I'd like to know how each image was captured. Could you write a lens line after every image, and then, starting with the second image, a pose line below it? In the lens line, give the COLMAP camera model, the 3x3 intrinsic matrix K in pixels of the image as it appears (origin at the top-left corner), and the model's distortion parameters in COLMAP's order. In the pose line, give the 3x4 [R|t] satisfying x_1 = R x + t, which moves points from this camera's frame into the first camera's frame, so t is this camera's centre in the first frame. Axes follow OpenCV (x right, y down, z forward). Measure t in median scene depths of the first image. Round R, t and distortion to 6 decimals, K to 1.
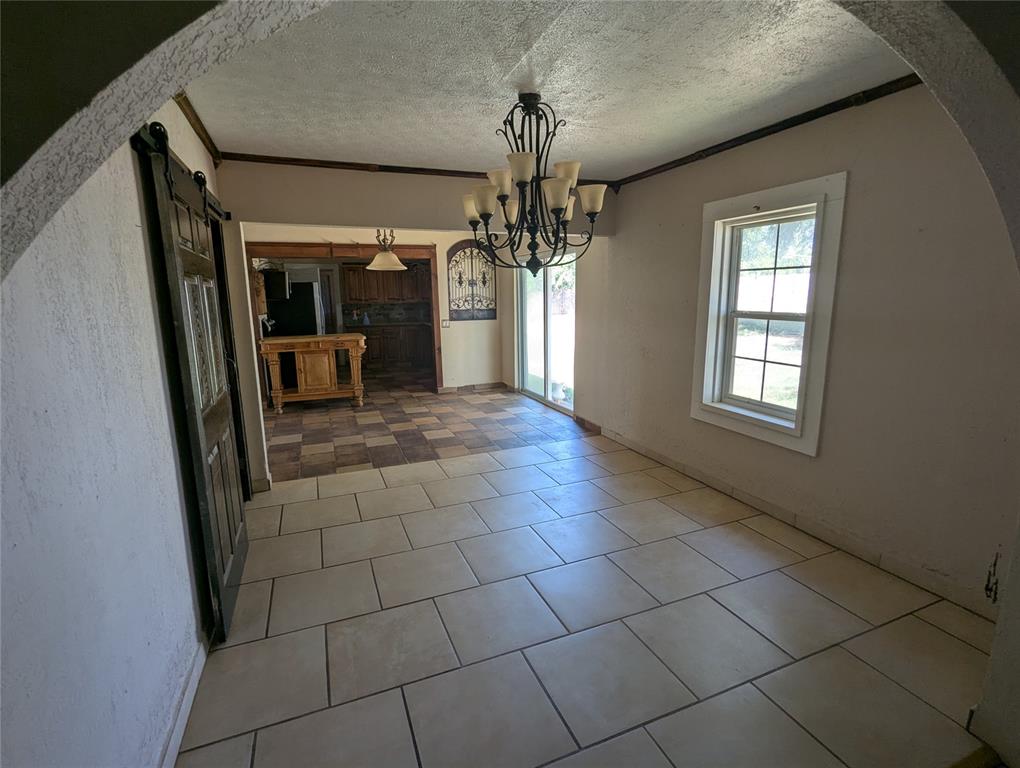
lens RADIAL K [[483.3, 0, 504.8], [0, 483.3, 383.7], [0, 0, 1]] dist [-0.001731, -0.000517]
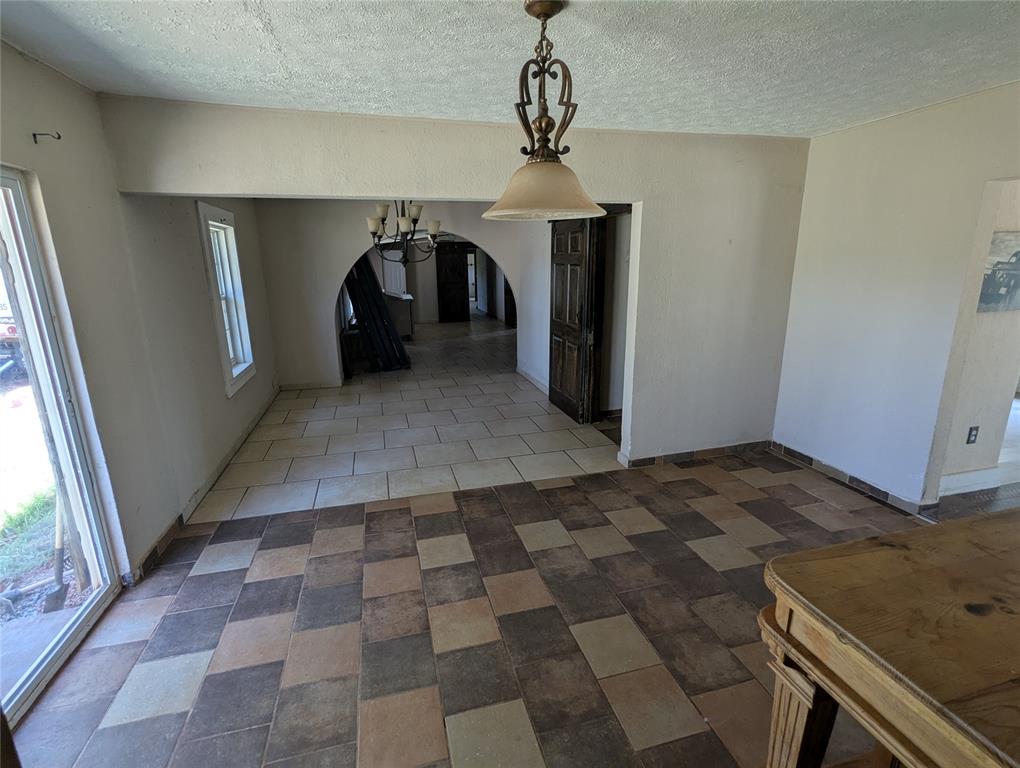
lens RADIAL K [[483.3, 0, 504.8], [0, 483.3, 383.7], [0, 0, 1]] dist [-0.001731, -0.000517]
pose [[-0.992950, -0.007199, 0.118316, -0.302485], [0.042831, 0.908922, 0.414760, -0.322001], [-0.110526, 0.416903, -0.902206, 1.591959]]
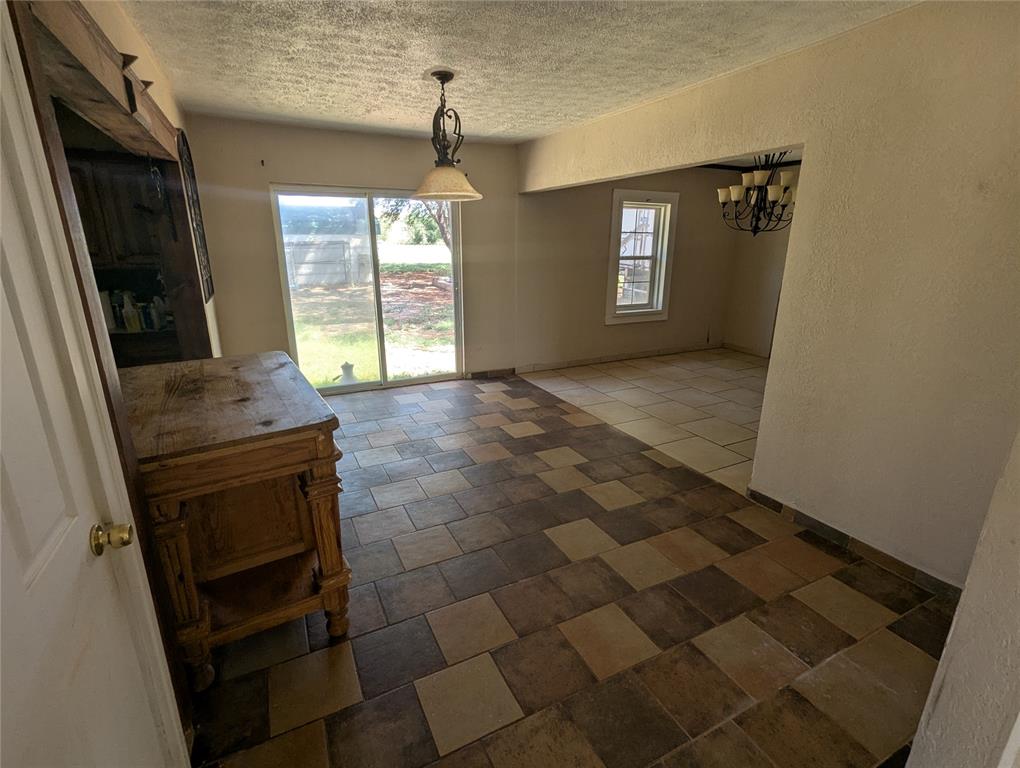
lens RADIAL K [[483.3, 0, 504.8], [0, 483.3, 383.7], [0, 0, 1]] dist [-0.001731, -0.000517]
pose [[-0.073595, -0.274042, 0.958898, -0.990340], [0.183507, 0.941366, 0.283116, -0.220625], [-0.980260, 0.196800, -0.018991, 1.171595]]
